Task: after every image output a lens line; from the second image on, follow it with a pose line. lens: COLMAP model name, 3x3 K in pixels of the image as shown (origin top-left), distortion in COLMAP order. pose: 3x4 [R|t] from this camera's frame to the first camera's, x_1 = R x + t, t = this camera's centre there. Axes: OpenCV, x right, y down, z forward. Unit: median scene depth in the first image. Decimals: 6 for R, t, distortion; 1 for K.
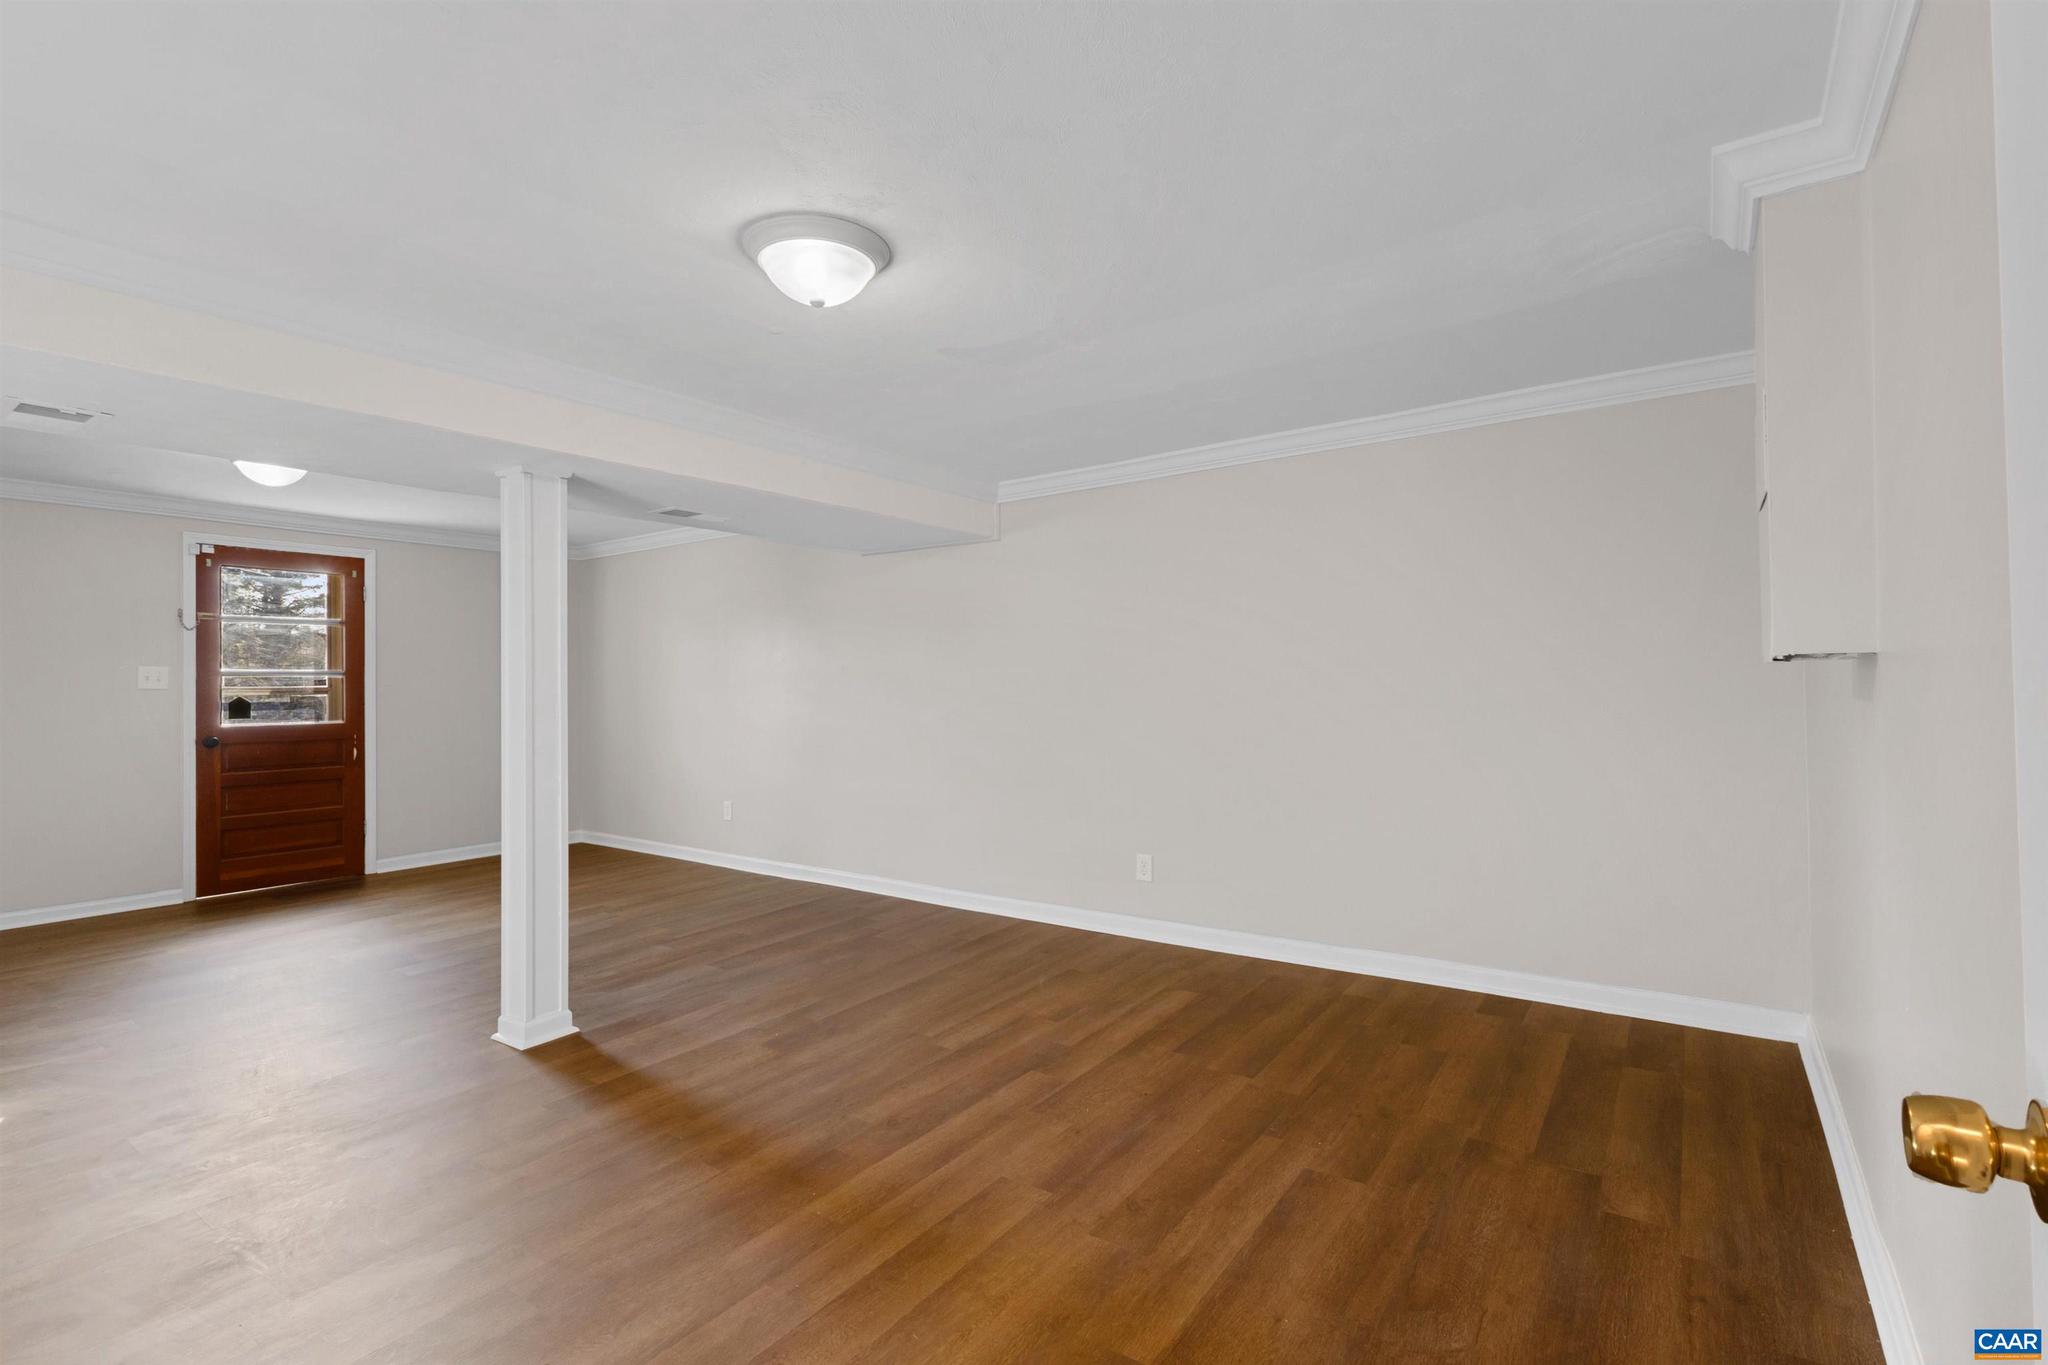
lens RADIAL K [[956.9, 0, 1023.8], [0, 956.9, 683.4], [0, 0, 1]] dist [0.003362, 0.000691]
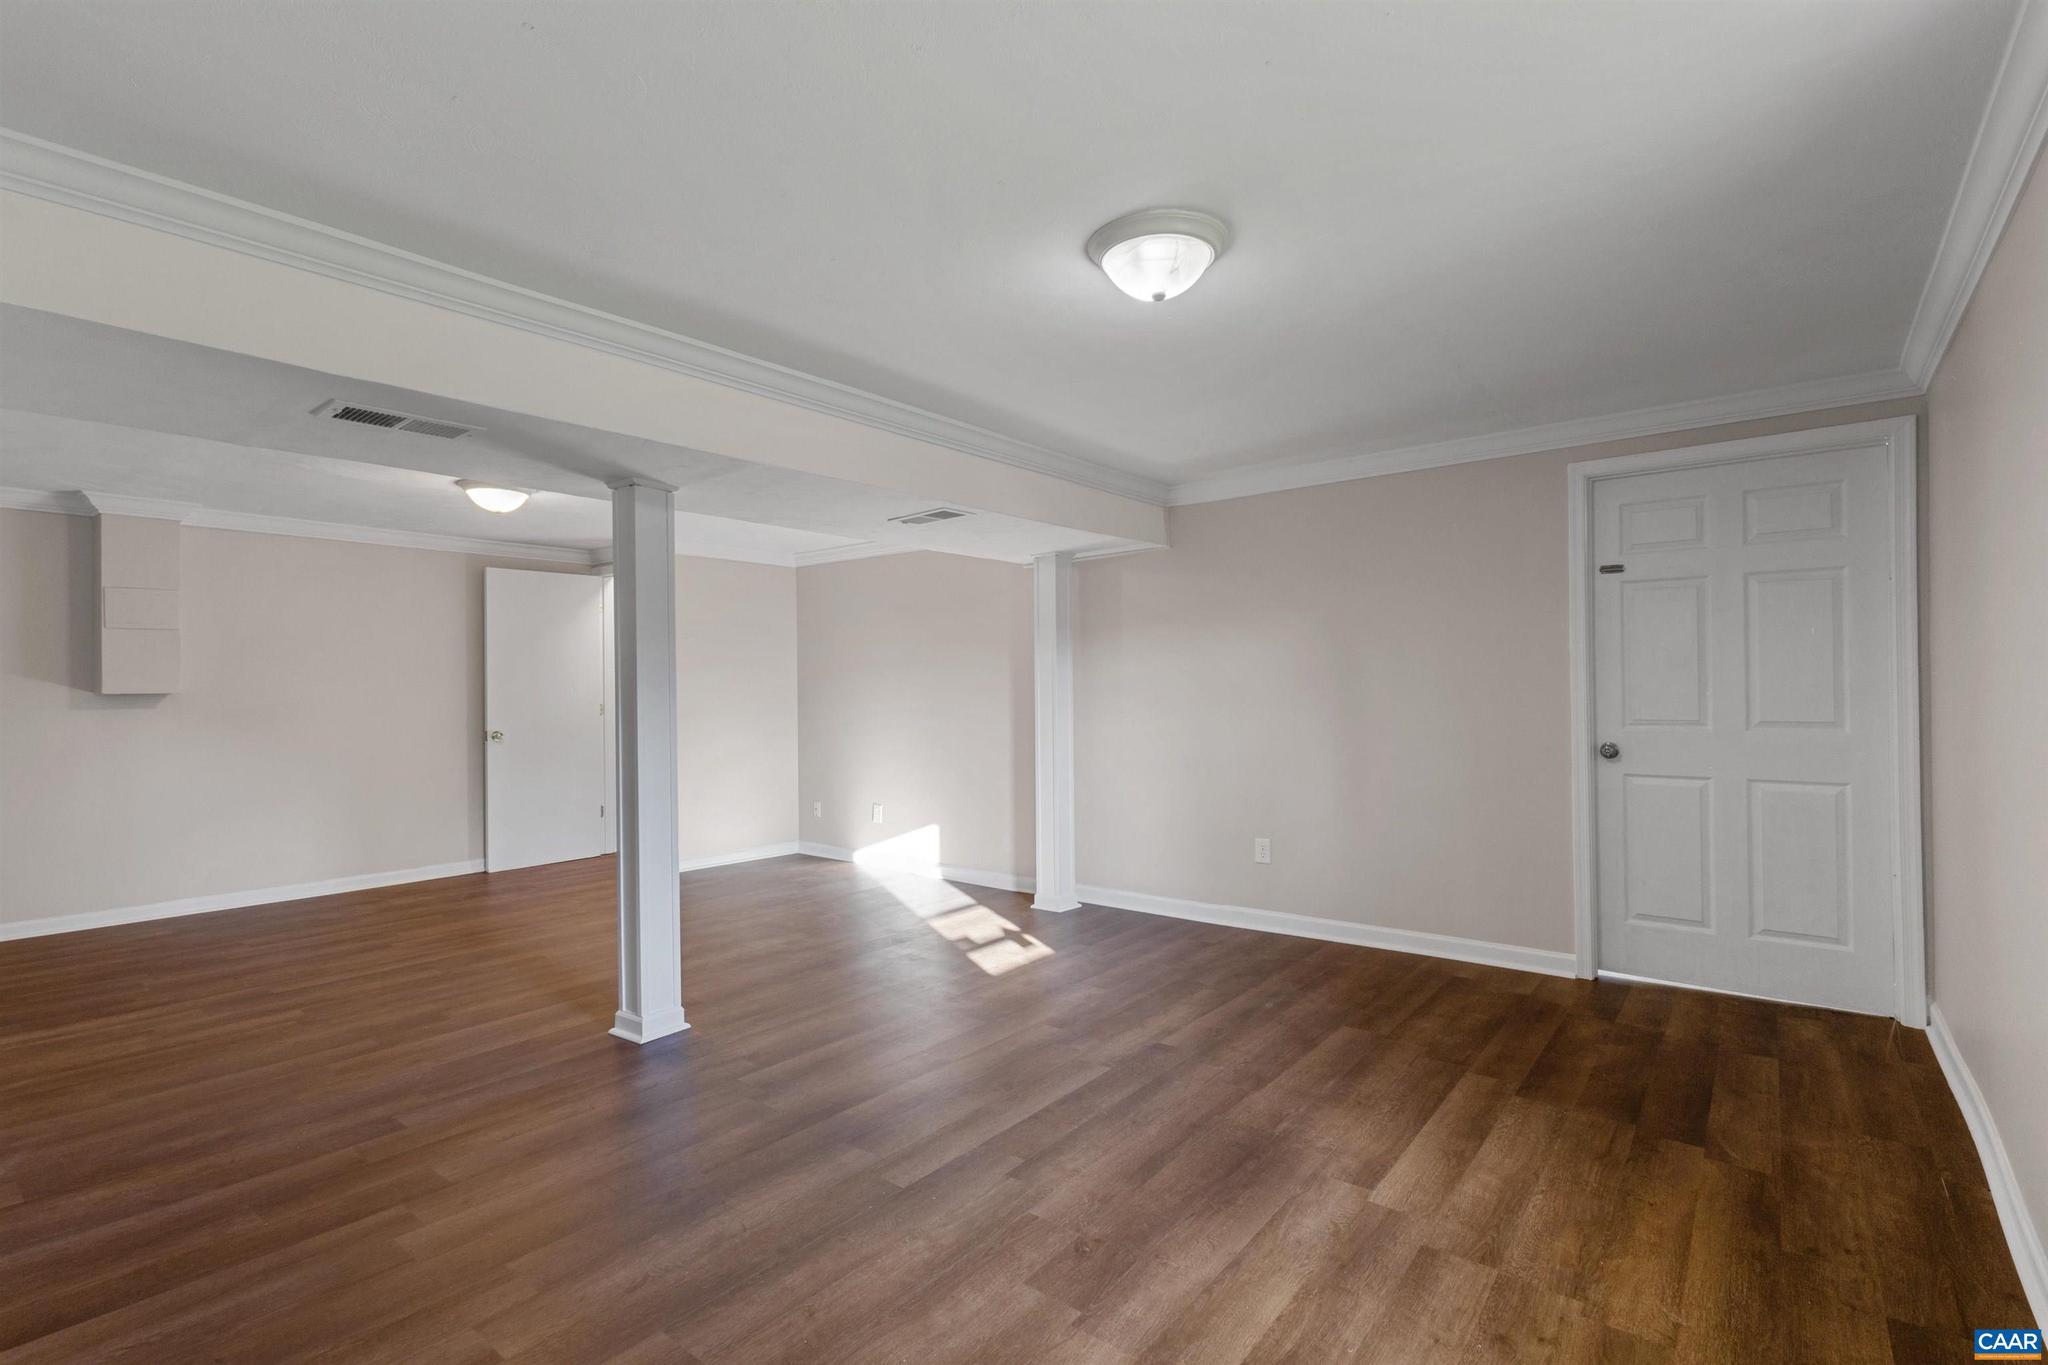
lens RADIAL K [[956.9, 0, 1023.3], [0, 956.9, 686.7], [0, 0, 1]] dist [0.003362, 0.000691]
pose [[-0.998554, 0.001123, 0.053746, -0.962990], [0.000880, 0.999989, -0.004545, -0.004605], [-0.053750, -0.004491, -0.998544, 2.000950]]
